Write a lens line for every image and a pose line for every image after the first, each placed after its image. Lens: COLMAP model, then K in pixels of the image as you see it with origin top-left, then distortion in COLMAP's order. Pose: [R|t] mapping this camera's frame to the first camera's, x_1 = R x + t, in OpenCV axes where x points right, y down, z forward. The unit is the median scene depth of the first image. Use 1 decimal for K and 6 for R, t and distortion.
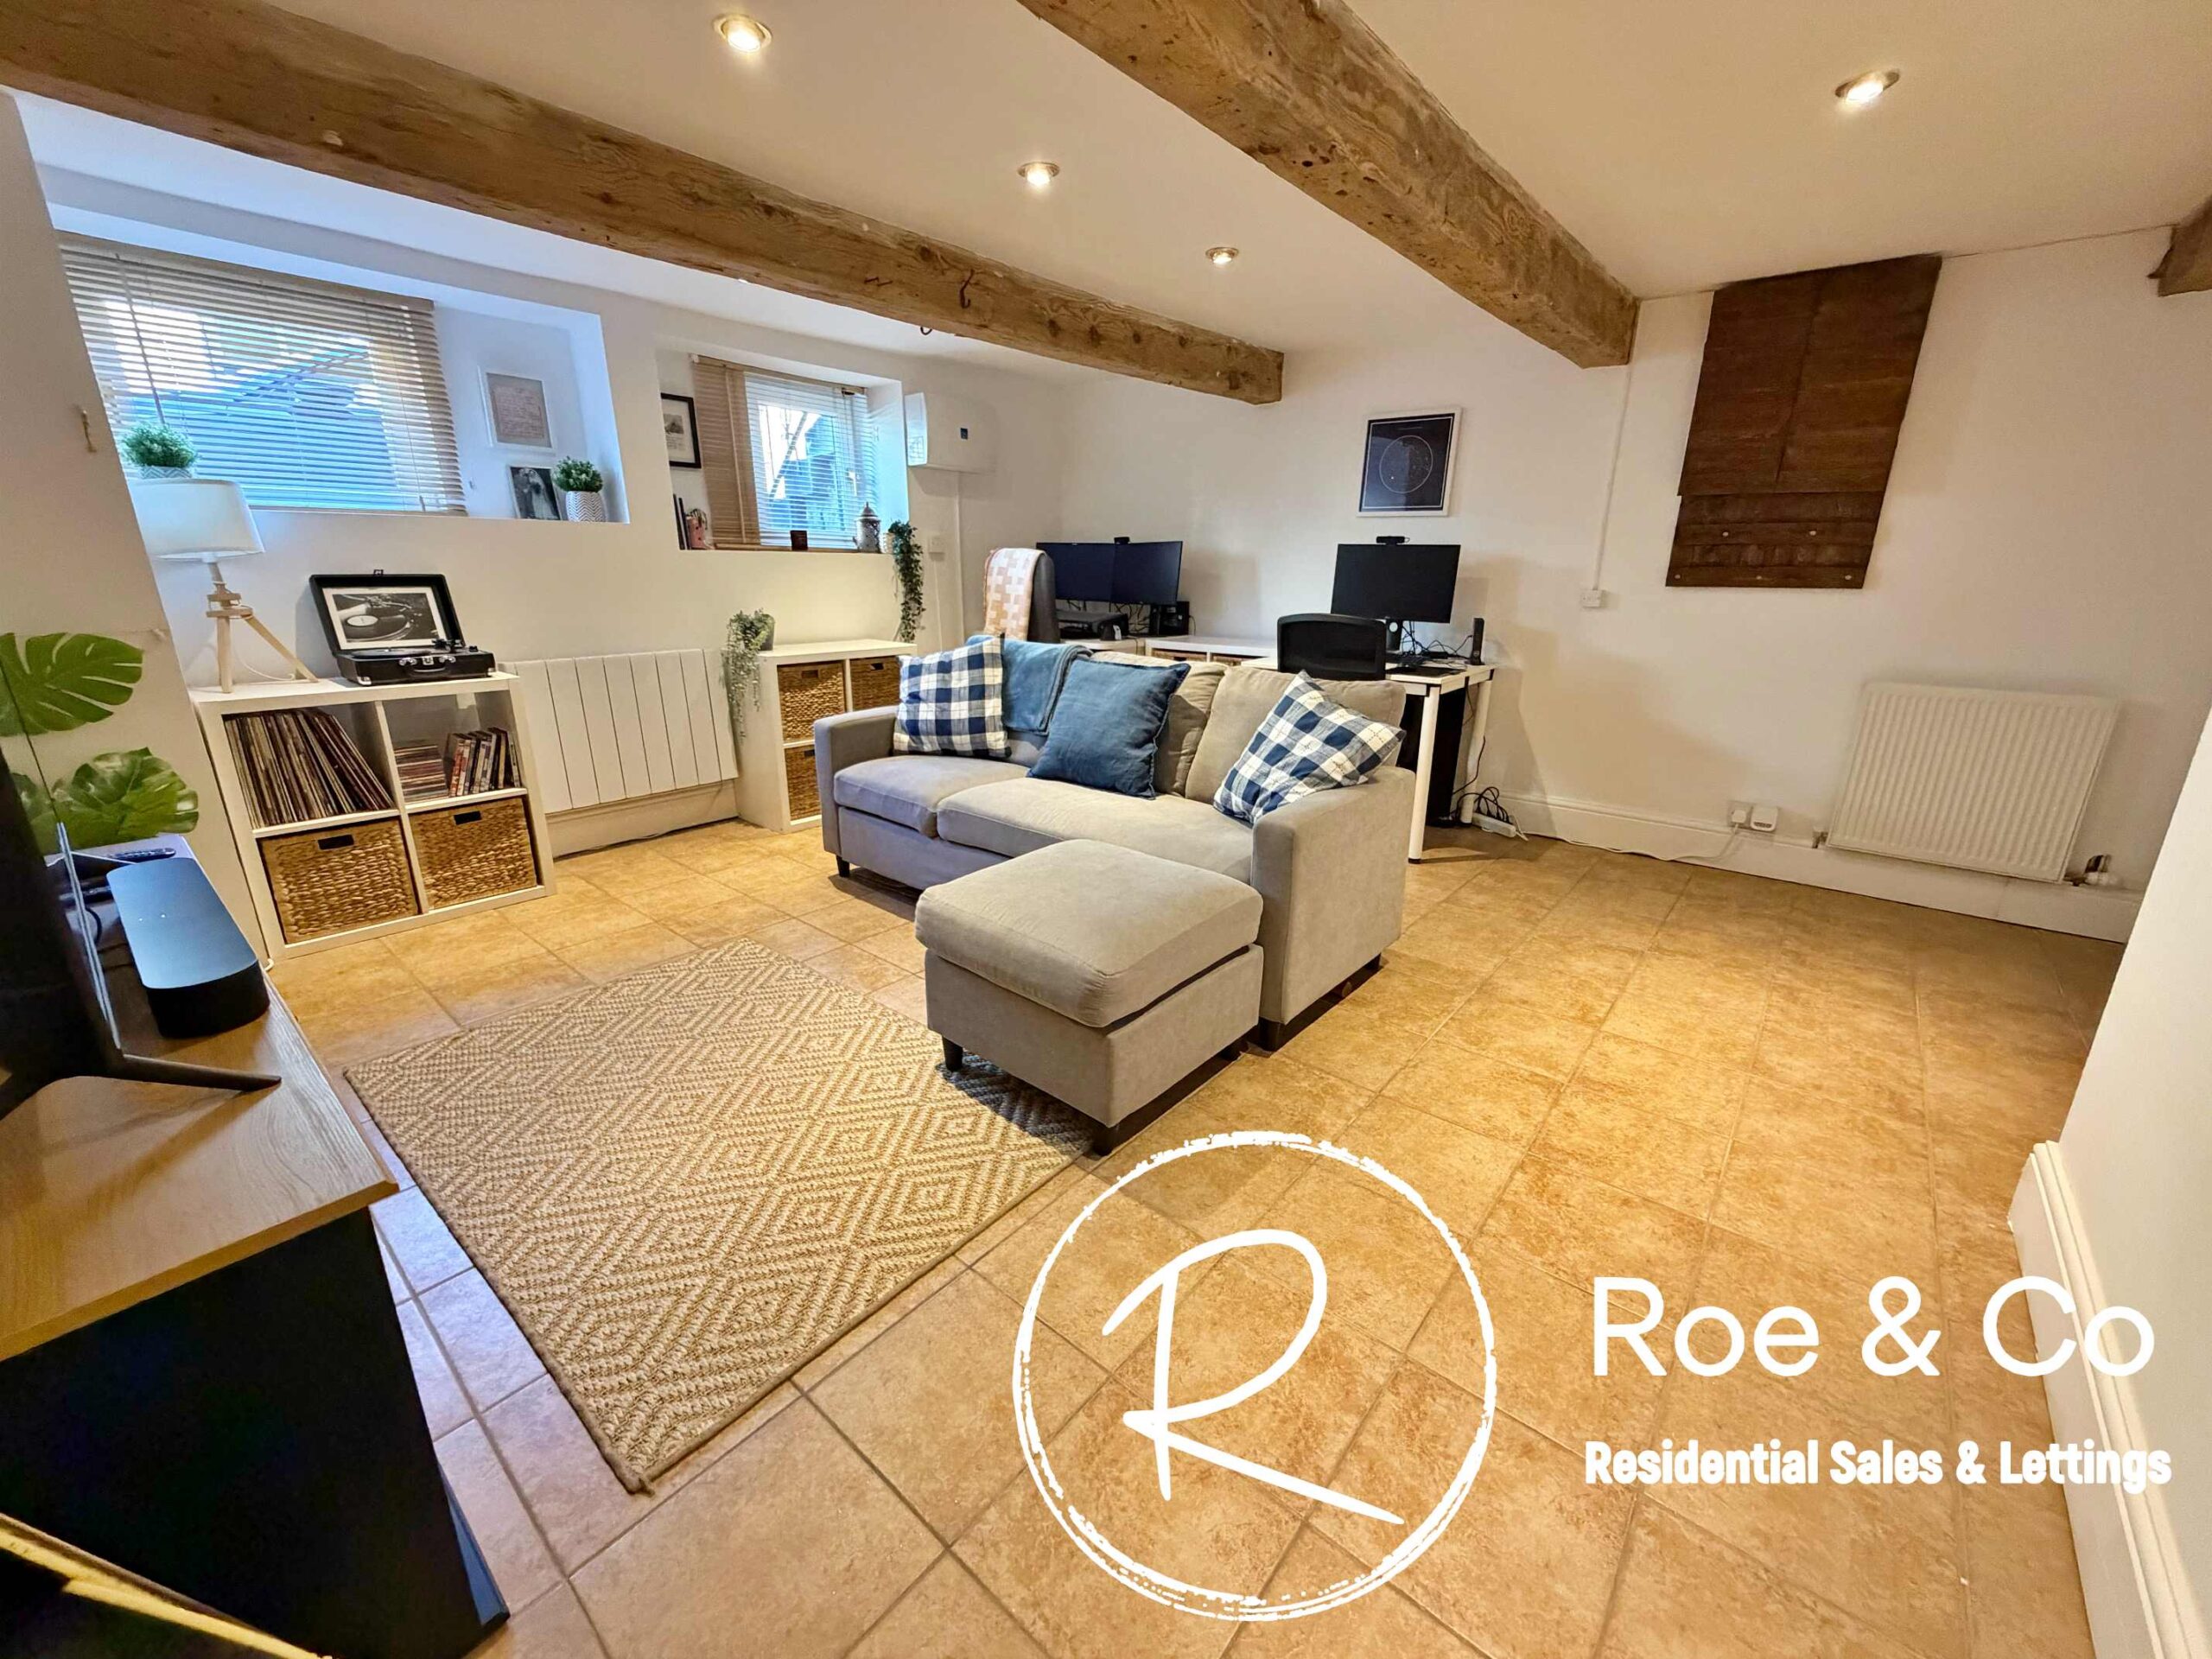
lens RADIAL K [[882.0, 0, 1099.7], [0, 882.0, 829.7], [0, 0, 1]] dist [0.000727, -0.000321]
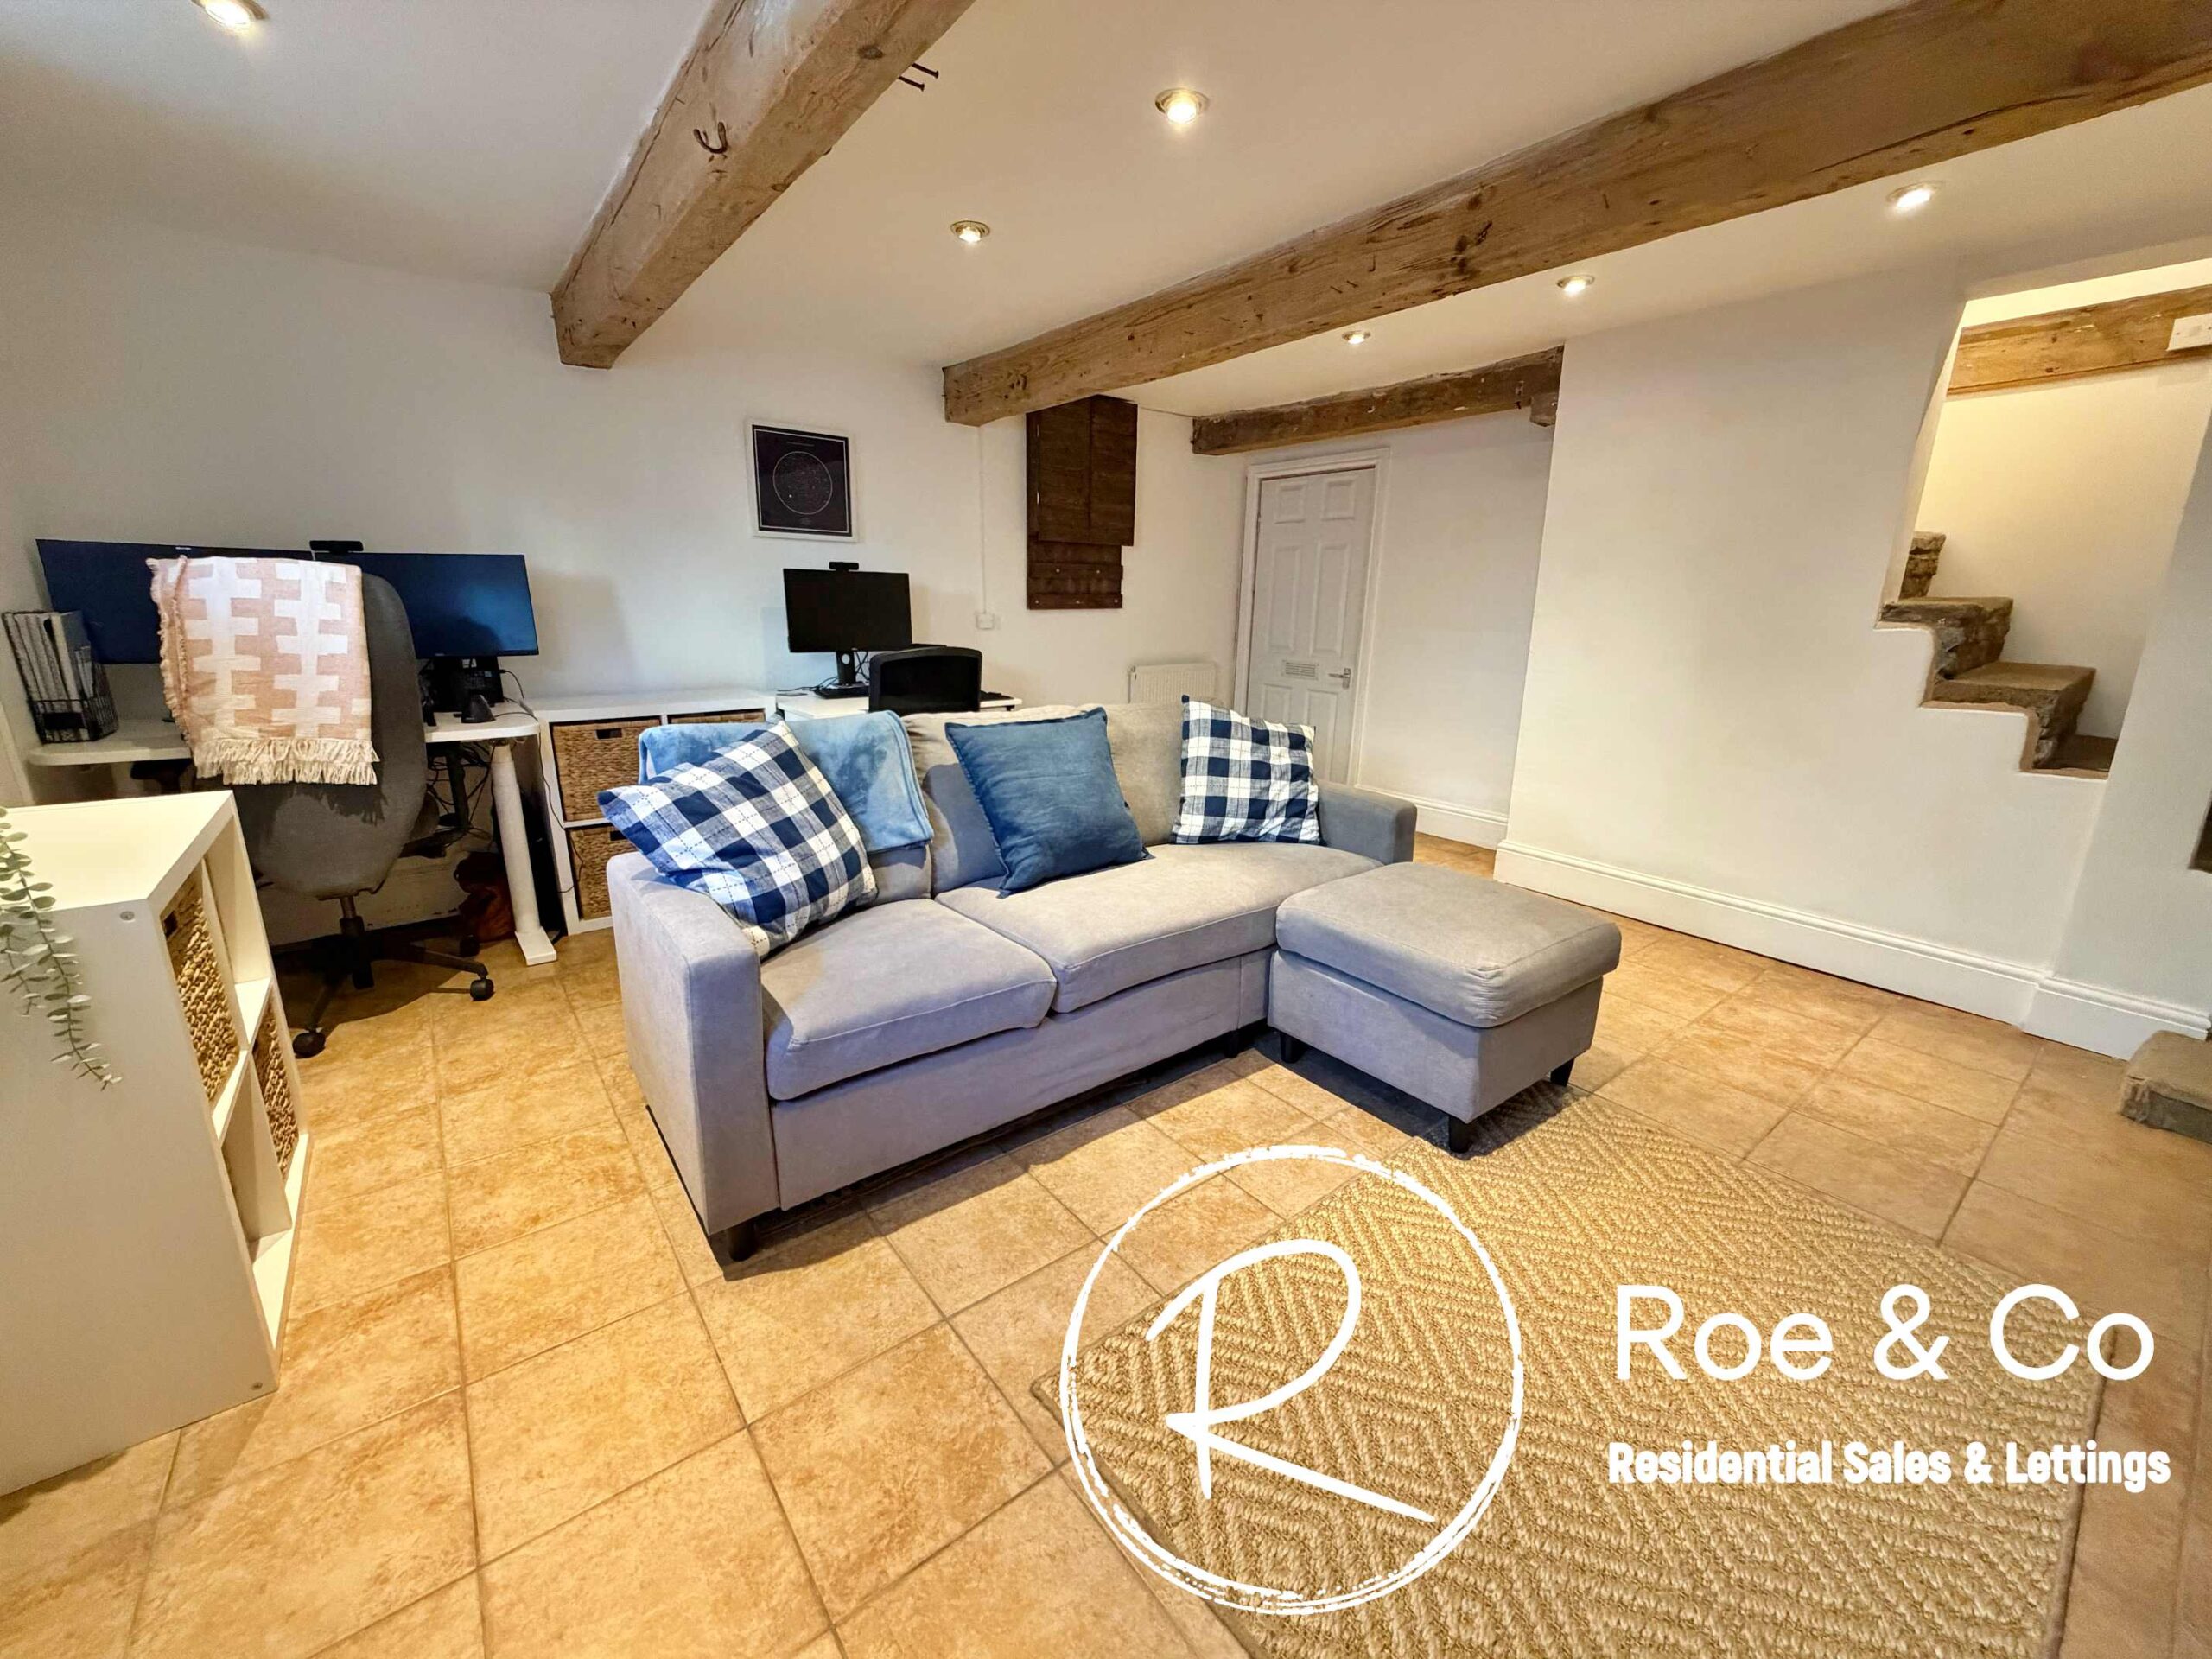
lens RADIAL K [[882.0, 0, 1099.7], [0, 882.0, 829.7], [0, 0, 1]] dist [0.000727, -0.000321]
pose [[0.208820, -0.257936, 0.943326, -0.761074], [0.274569, 0.941257, 0.196590, -0.242594], [-0.938619, 0.217957, 0.267374, 0.771007]]
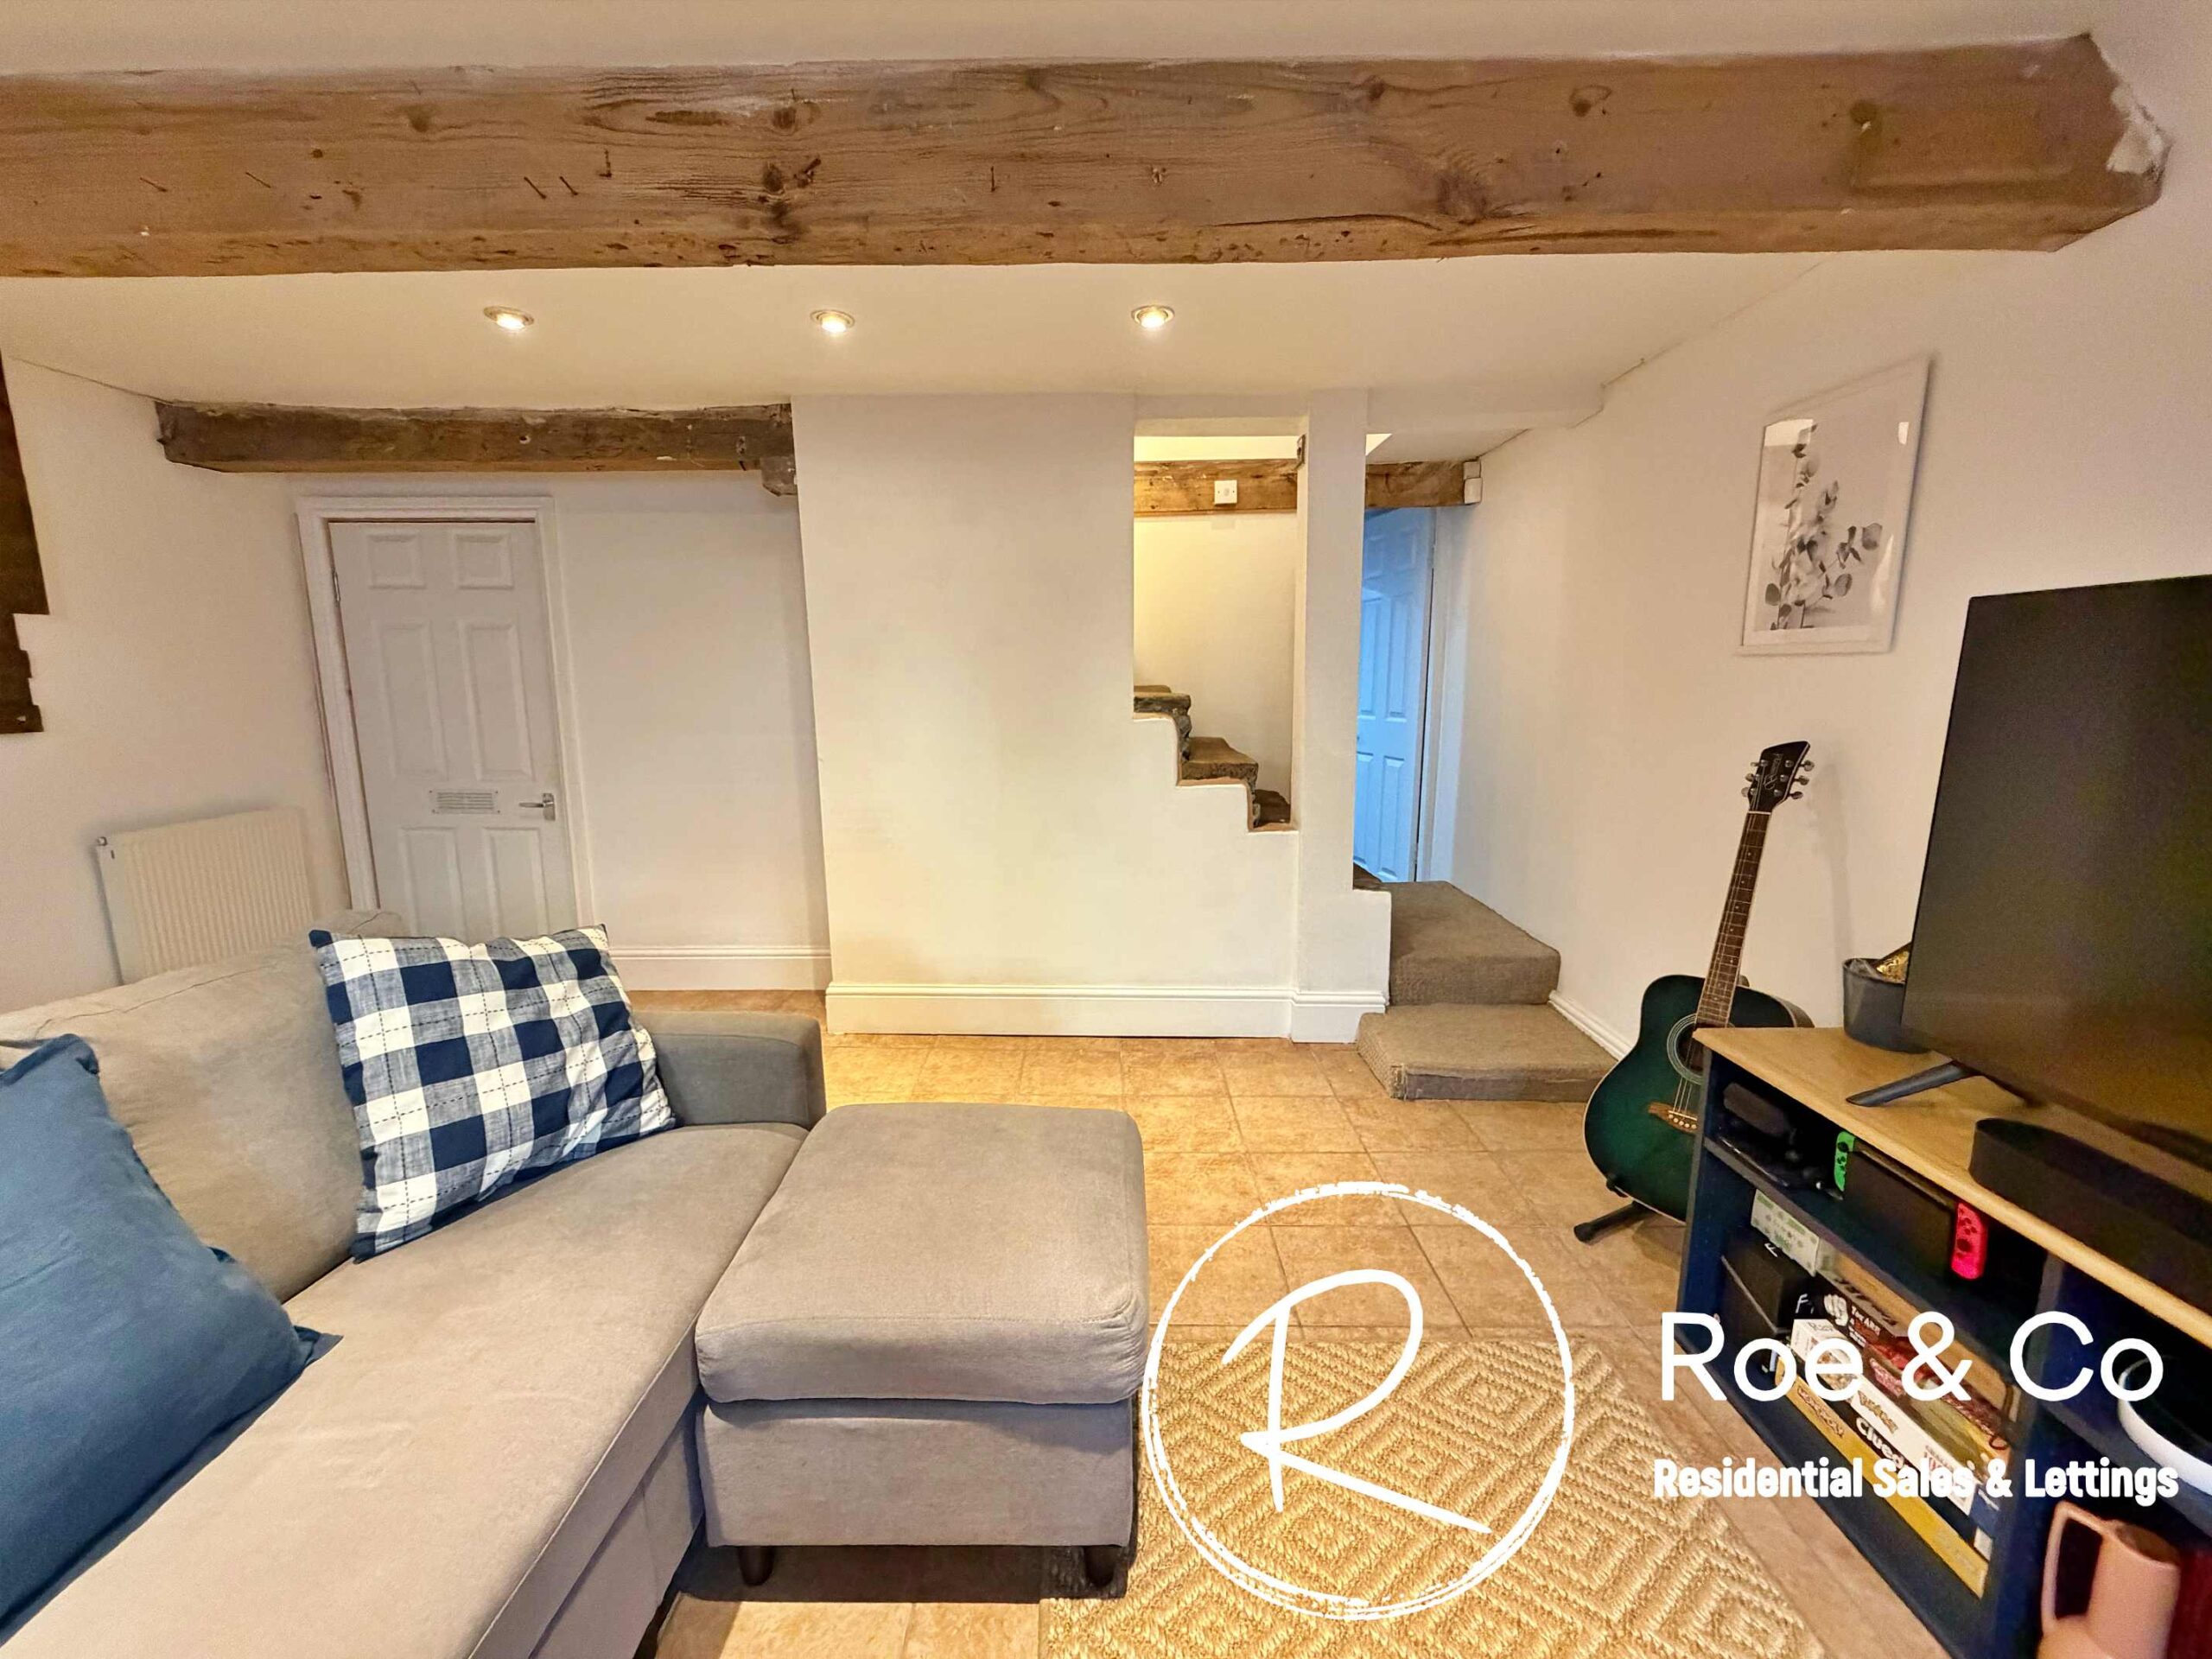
lens RADIAL K [[882.0, 0, 1099.7], [0, 882.0, 829.7], [0, 0, 1]] dist [0.000727, -0.000321]
pose [[-0.642958, -0.137784, 0.753406, -0.399237], [0.221342, 0.908285, 0.355002, -0.287698], [-0.733221, 0.395012, -0.553491, 0.843446]]
